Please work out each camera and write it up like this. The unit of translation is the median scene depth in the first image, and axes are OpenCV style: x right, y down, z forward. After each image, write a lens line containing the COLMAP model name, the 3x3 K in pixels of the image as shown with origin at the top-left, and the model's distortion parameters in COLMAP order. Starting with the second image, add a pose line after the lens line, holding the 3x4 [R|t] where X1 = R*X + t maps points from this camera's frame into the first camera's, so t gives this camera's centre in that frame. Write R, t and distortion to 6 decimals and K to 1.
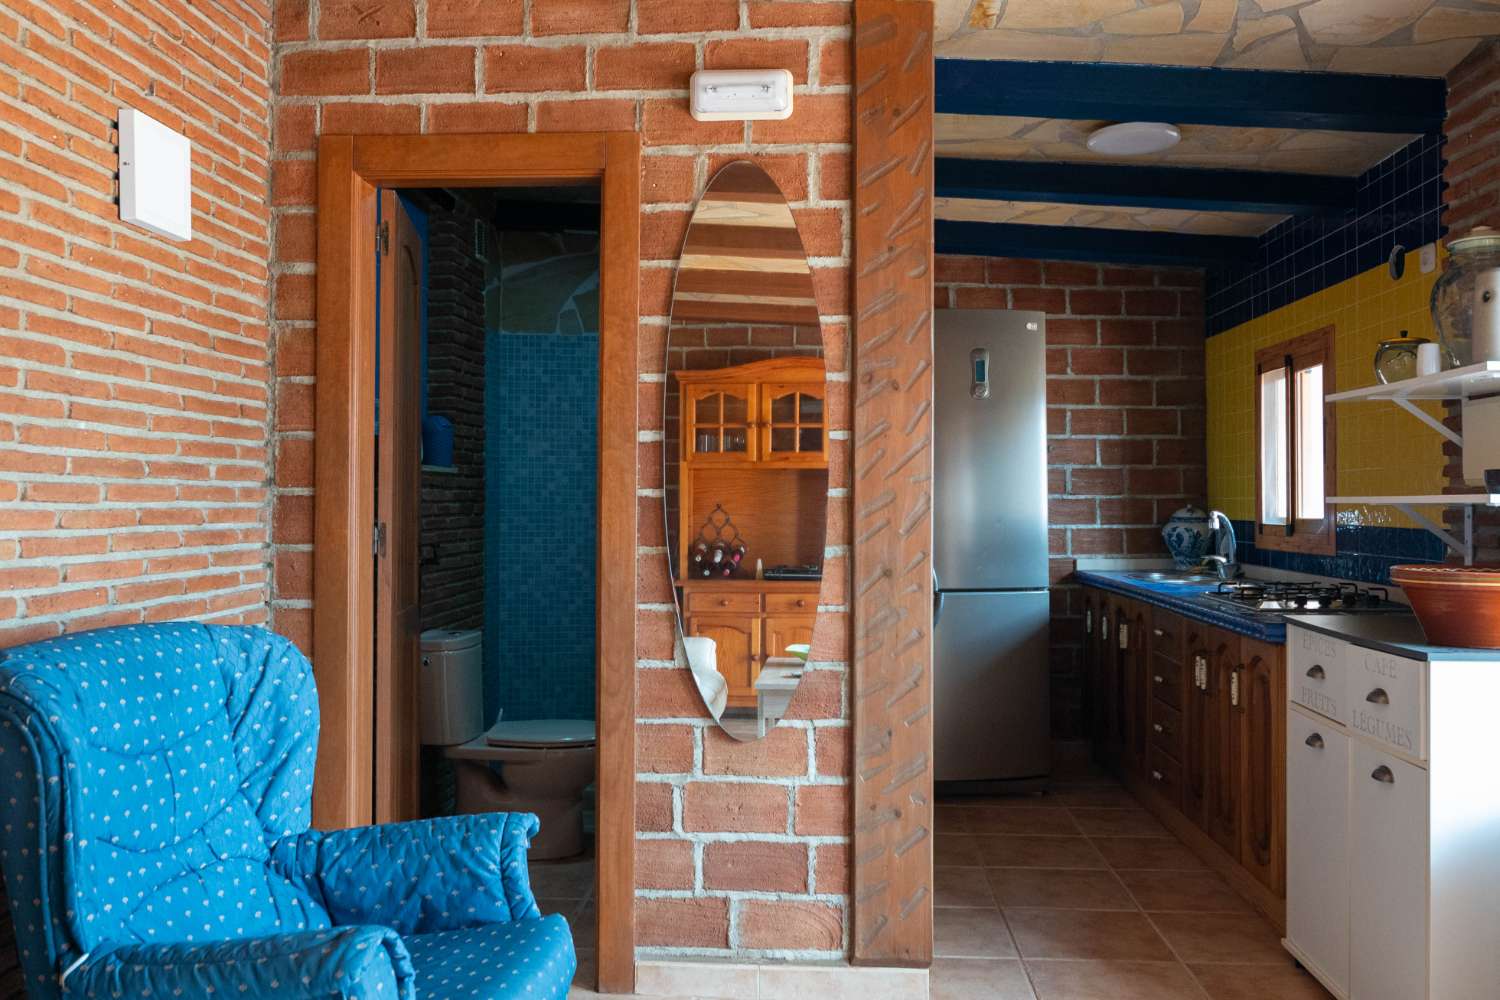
lens RADIAL K [[1233.7, 0, 758.2], [0, 1233.7, 492.4], [0, 0, 1]] dist [0.003704, -0.002841]
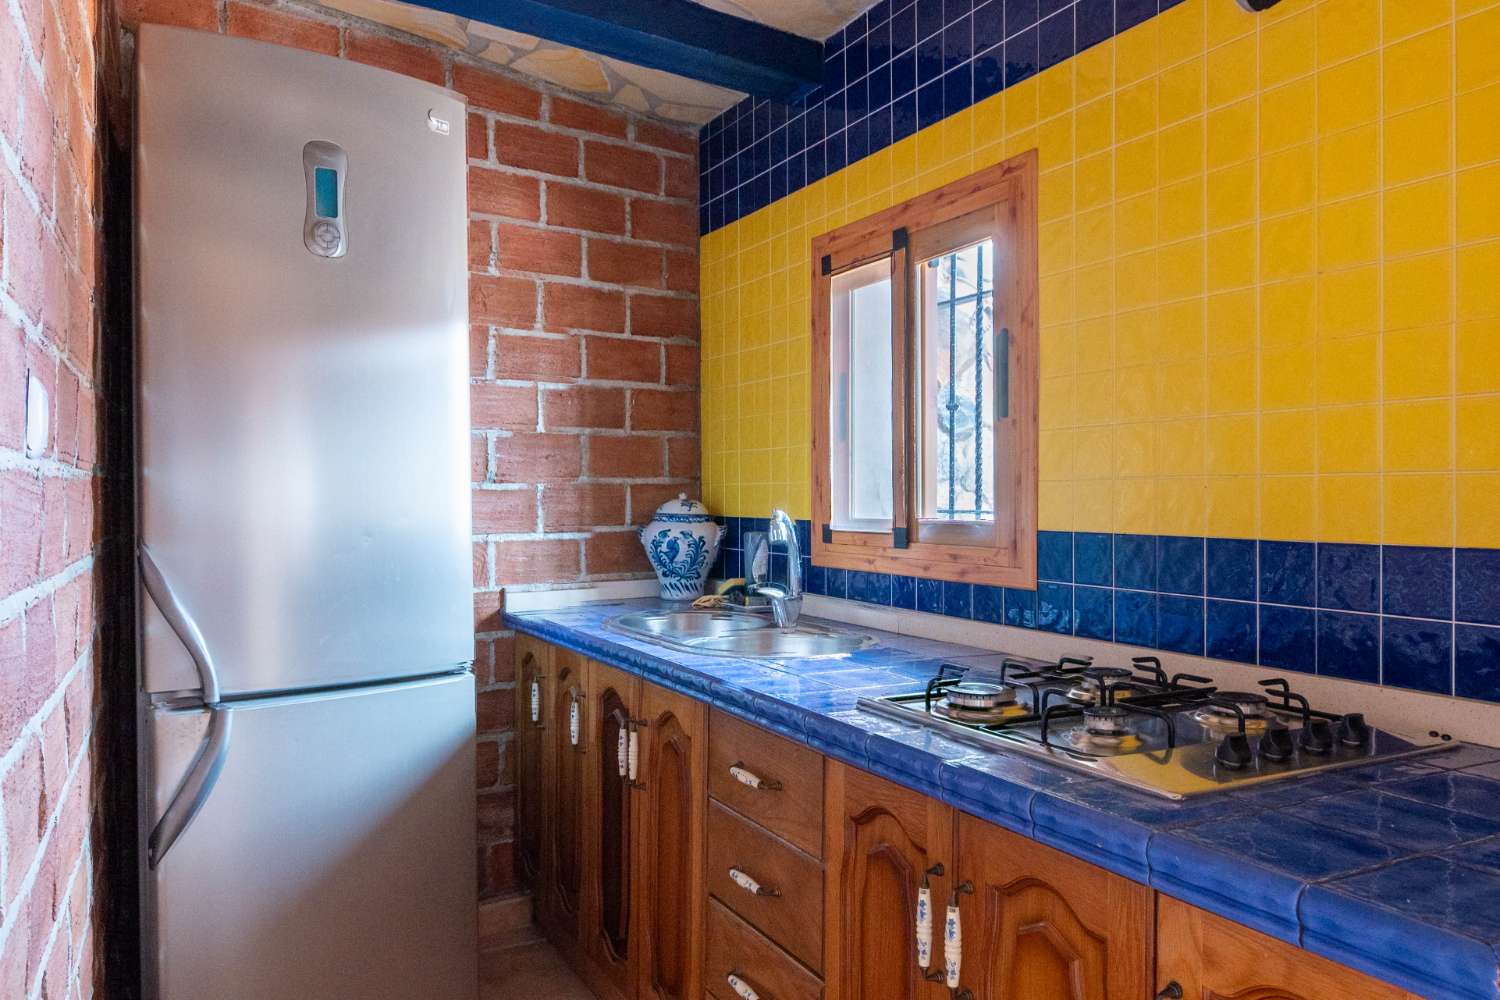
lens RADIAL K [[1065.2, 0, 760.8], [0, 1065.2, 493.3], [0, 0, 1]] dist [-0.008704, -0.009287]
pose [[0.850780, -0.001930, 0.525519, 0.097212], [-0.002329, 0.999970, 0.007443, 0.005536], [-0.525517, -0.007556, 0.850749, 0.512321]]
